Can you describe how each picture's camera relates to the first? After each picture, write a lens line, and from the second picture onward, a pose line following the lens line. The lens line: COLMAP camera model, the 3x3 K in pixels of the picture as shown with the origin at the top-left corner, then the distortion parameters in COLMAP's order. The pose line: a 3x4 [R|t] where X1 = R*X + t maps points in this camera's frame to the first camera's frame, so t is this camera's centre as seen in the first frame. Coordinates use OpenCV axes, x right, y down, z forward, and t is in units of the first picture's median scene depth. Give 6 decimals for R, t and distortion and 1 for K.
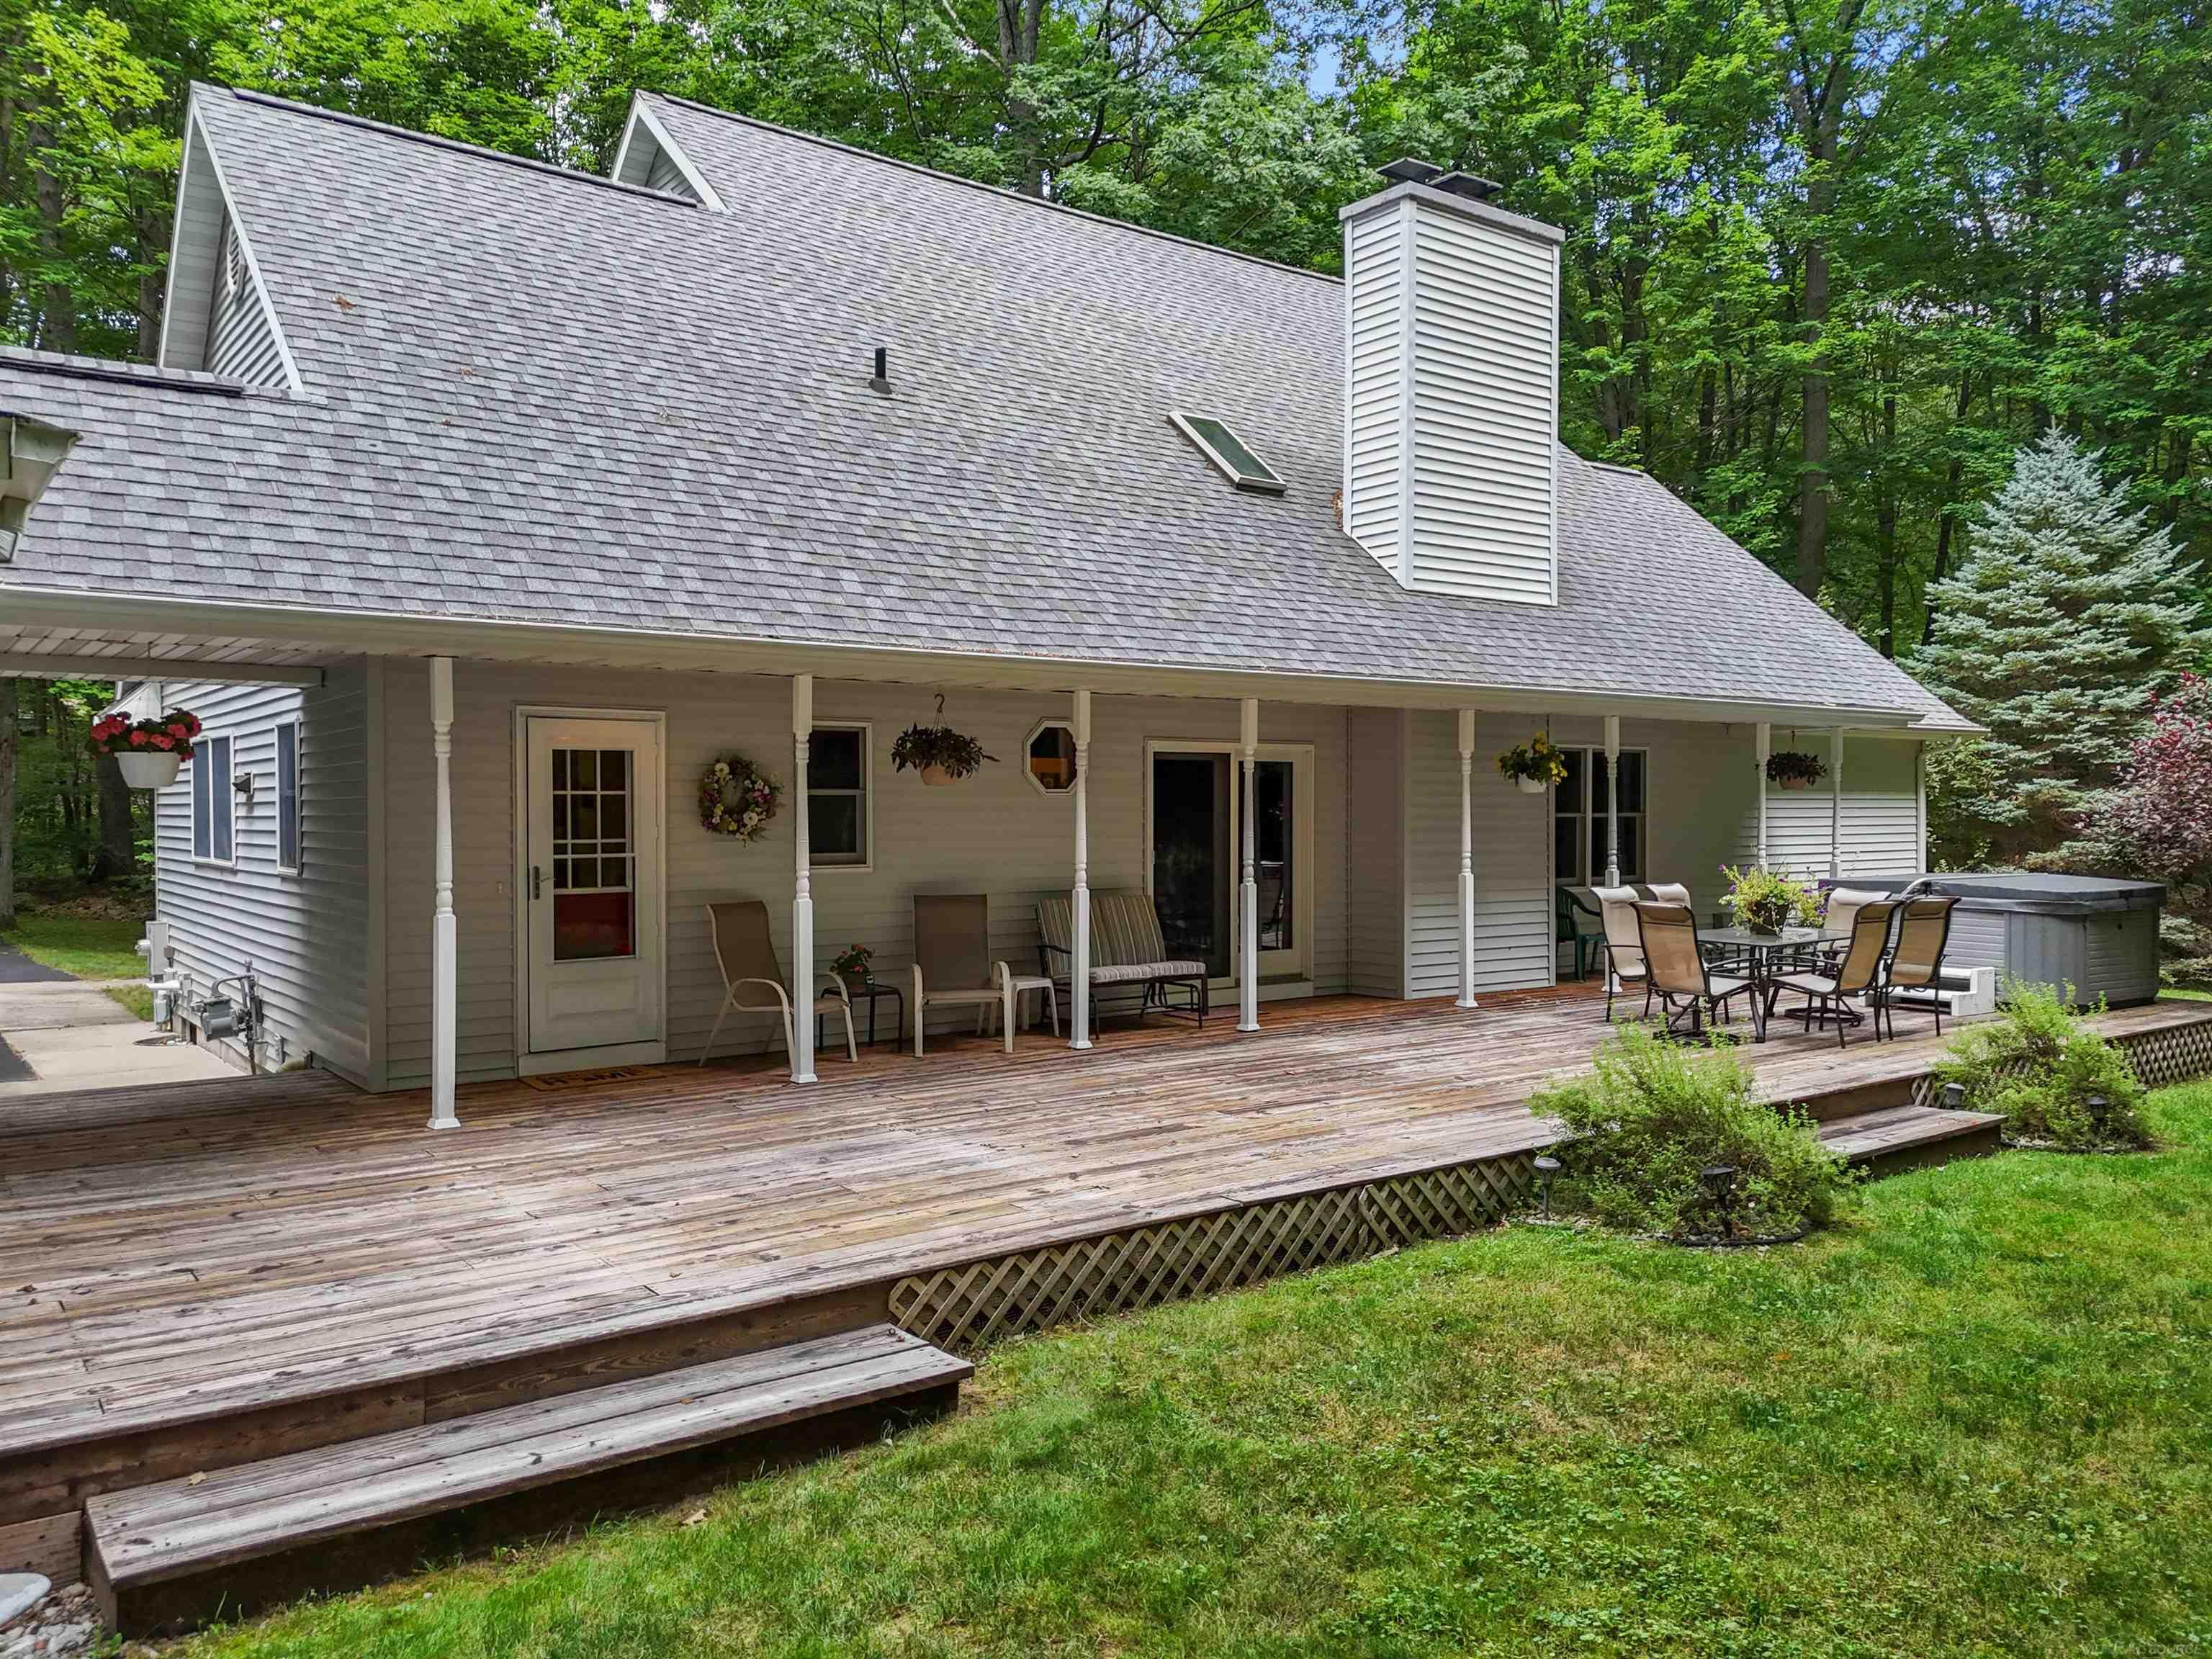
lens RADIAL K [[1618.3, 0, 1103.0], [0, 1618.3, 825.6], [0, 0, 1]] dist [0.067199, -0.055988]
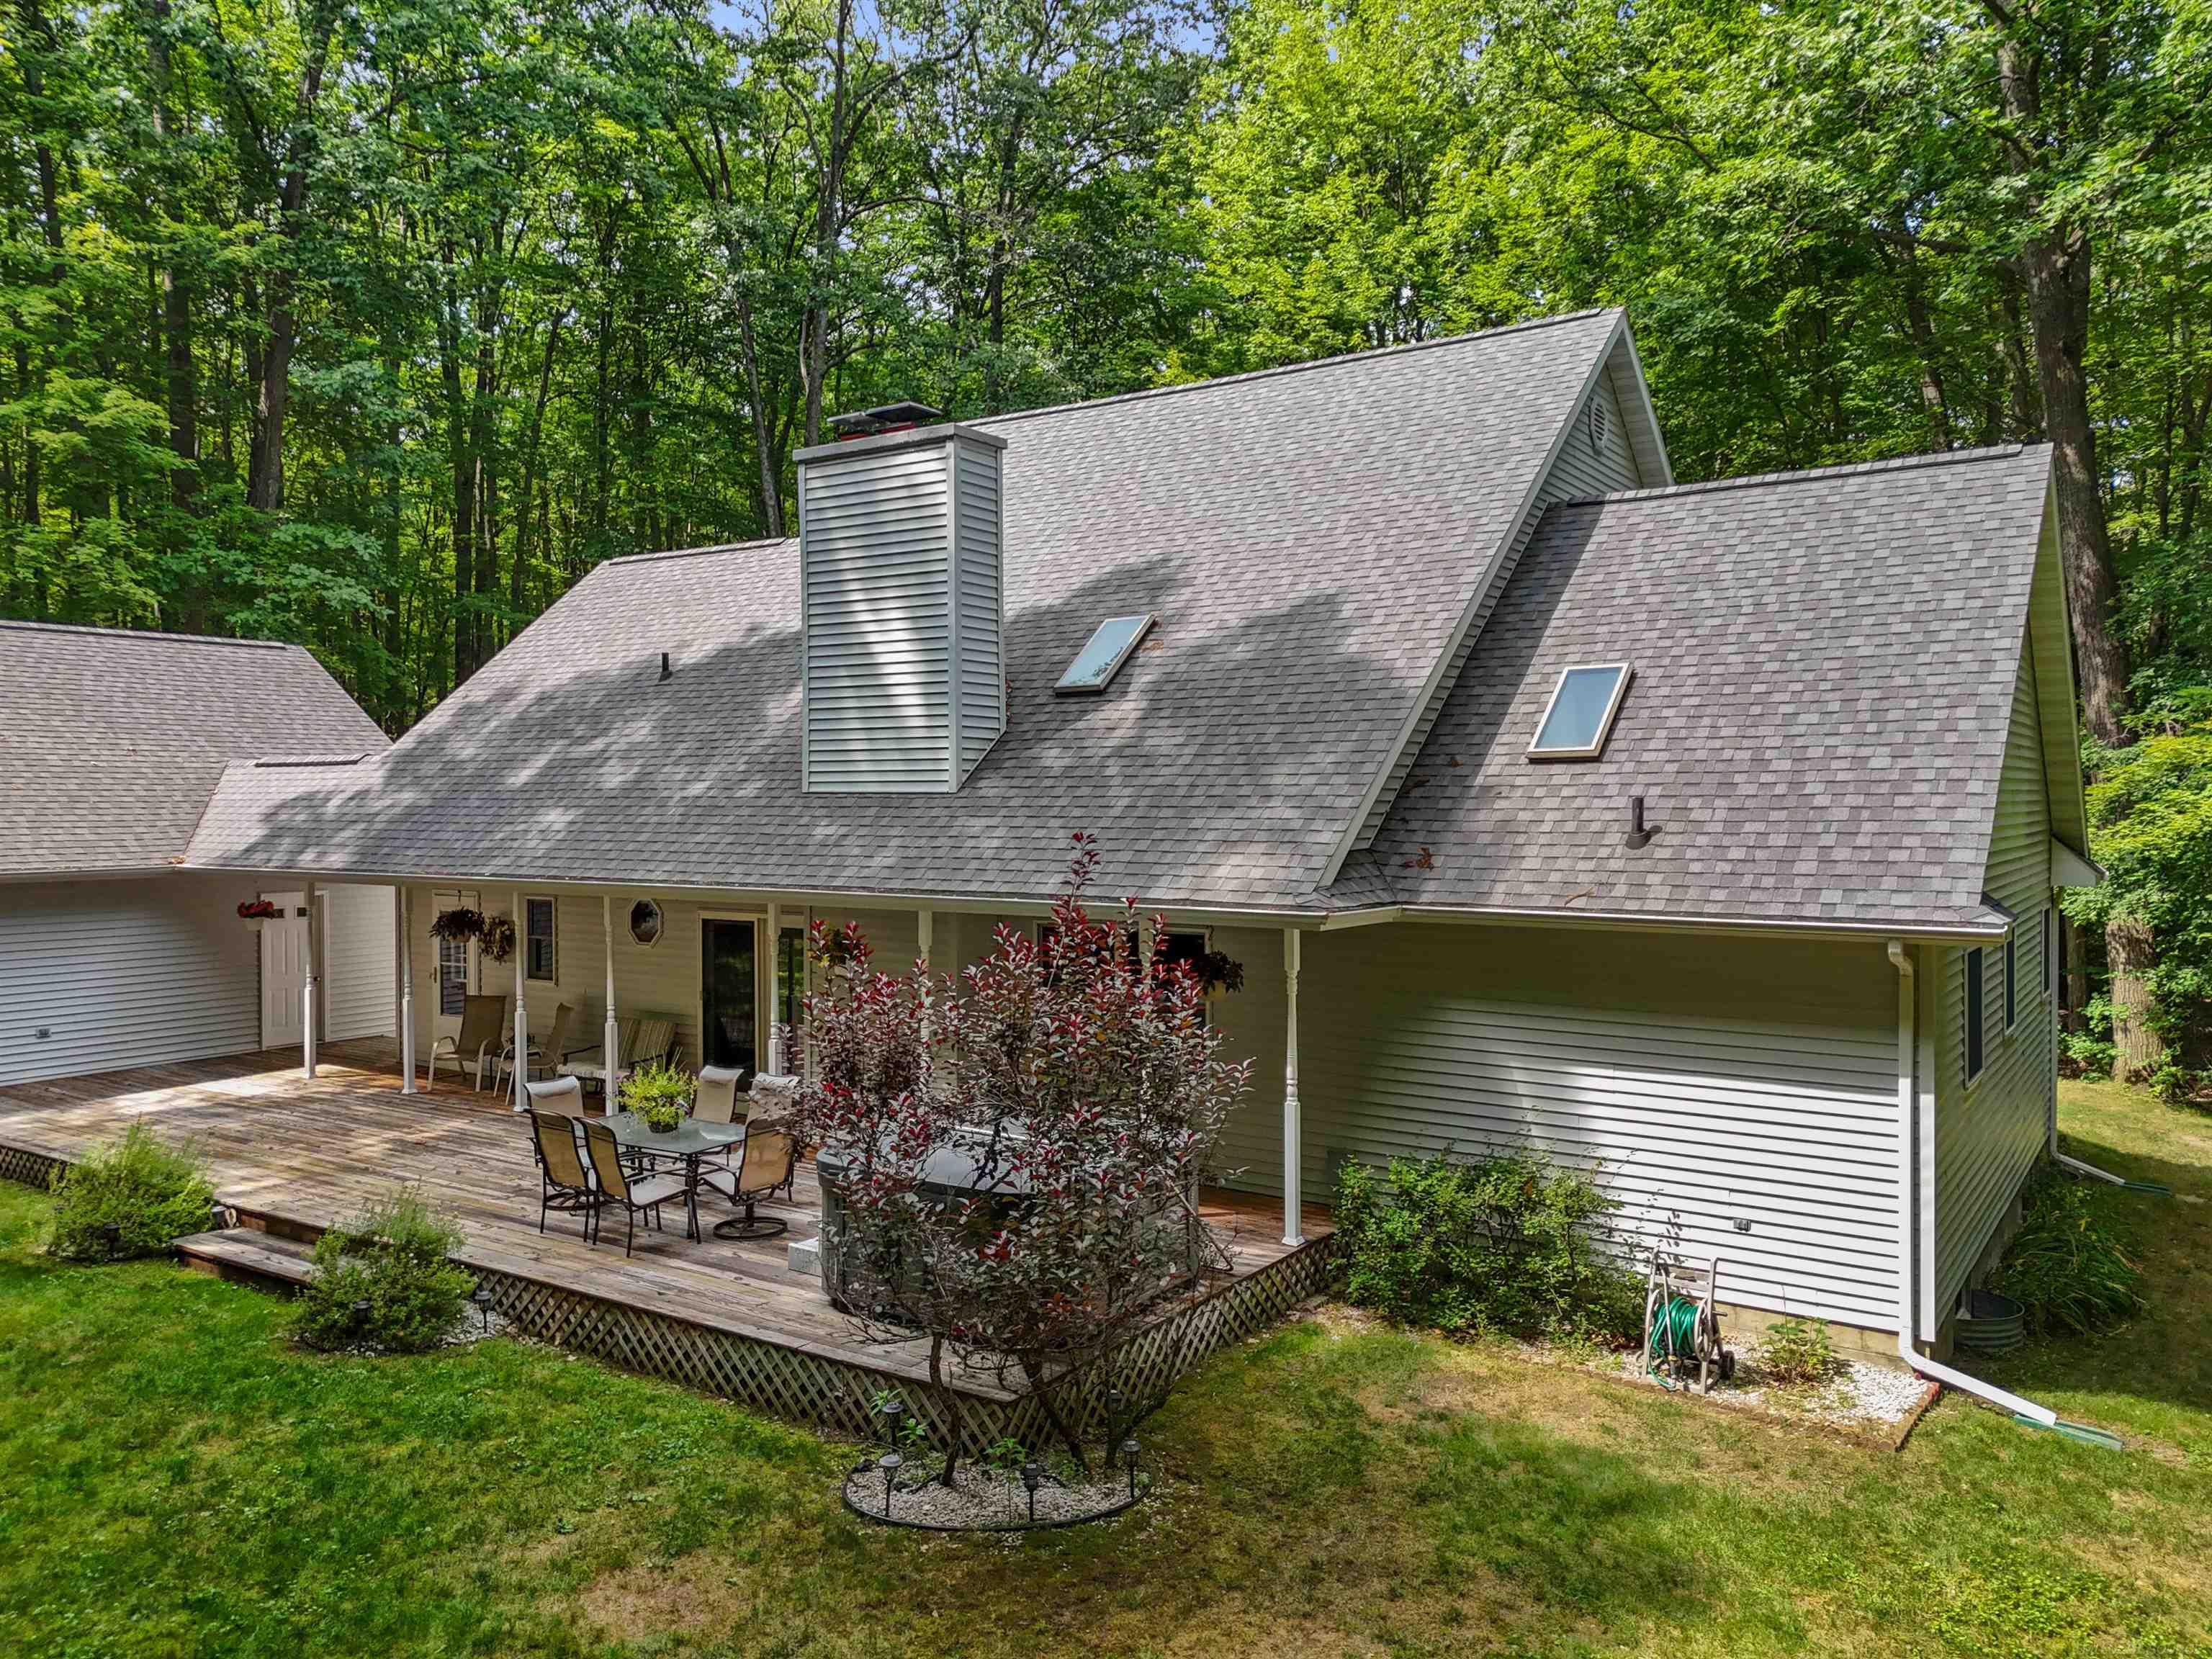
lens RADIAL K [[1618.3, 0, 1115.4], [0, 1618.3, 825.1], [0, 0, 1]] dist [0.067199, -0.055988]
pose [[0.322130, 0.018572, -0.946513, 1.505007], [-0.010103, 0.999818, 0.016179, -0.156174], [0.946641, 0.004351, 0.322259, 0.912710]]
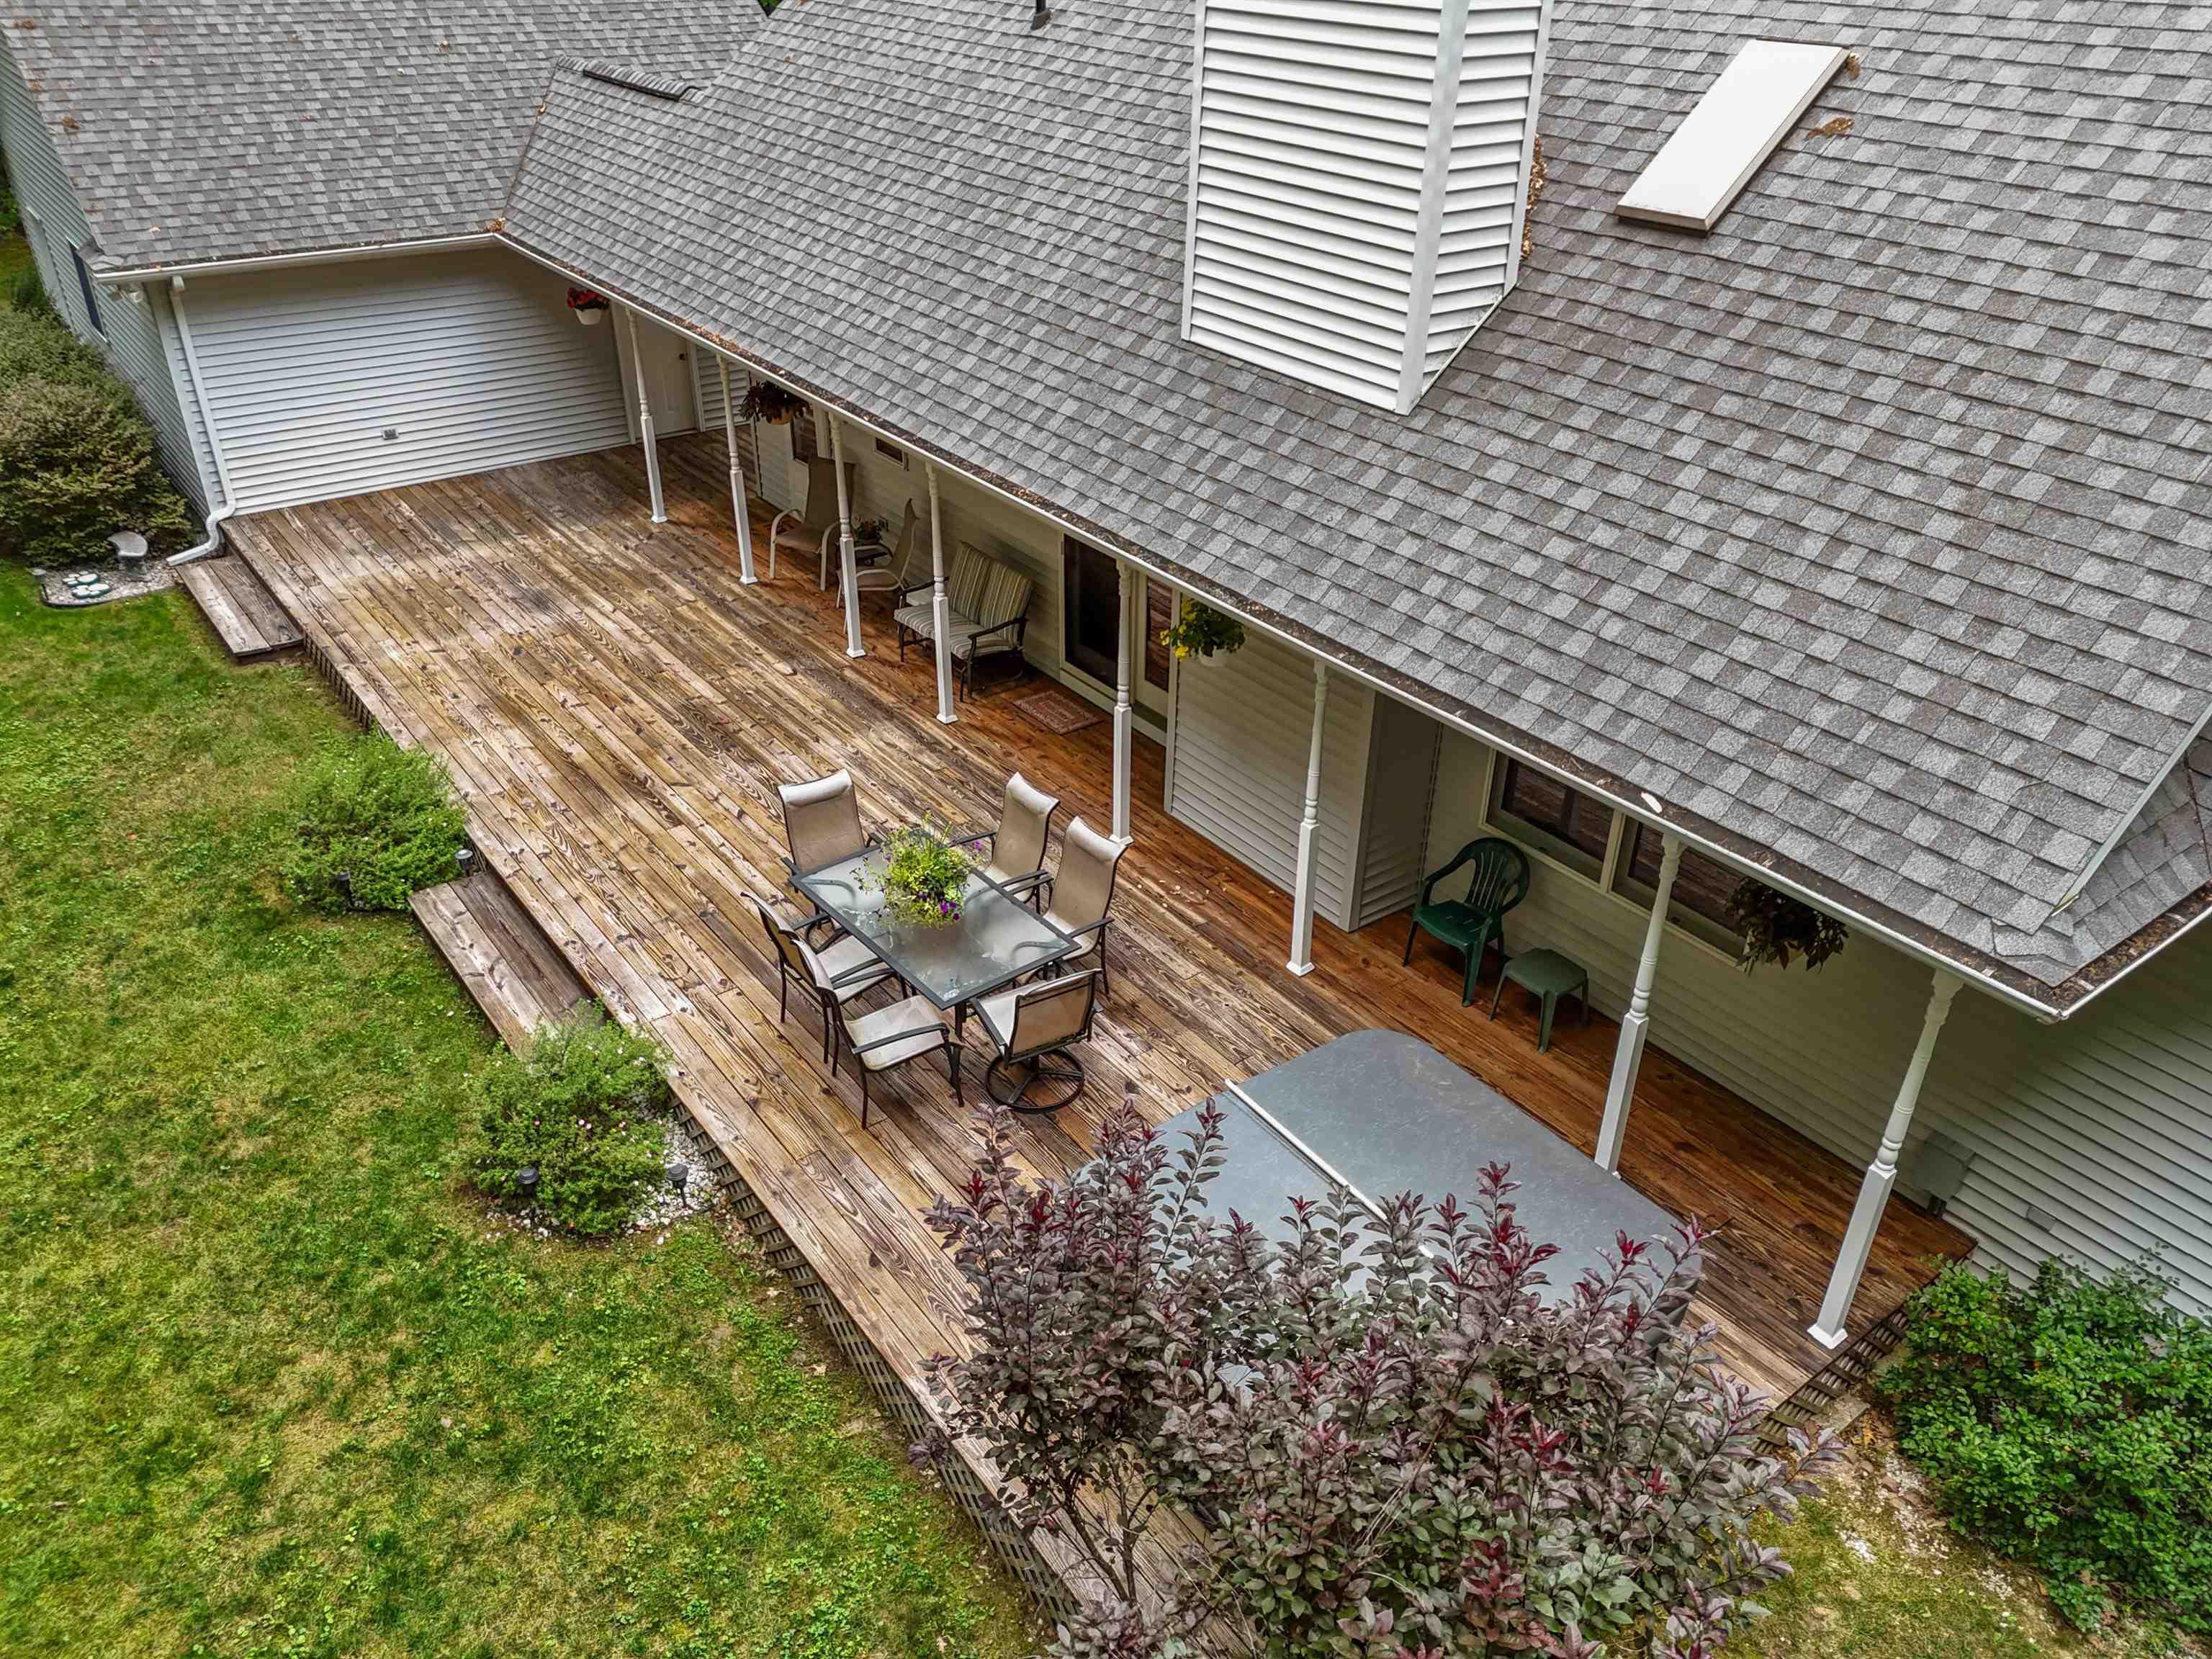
lens RADIAL K [[1618.3, 0, 1107.5], [0, 1618.3, 833.6], [0, 0, 1]] dist [0.067199, -0.055988]
pose [[-0.000946, 0.517415, -0.855734, 1.039654], [-0.025840, 0.855436, 0.517263, -0.369823], [0.999666, 0.022602, 0.012561, 1.050790]]
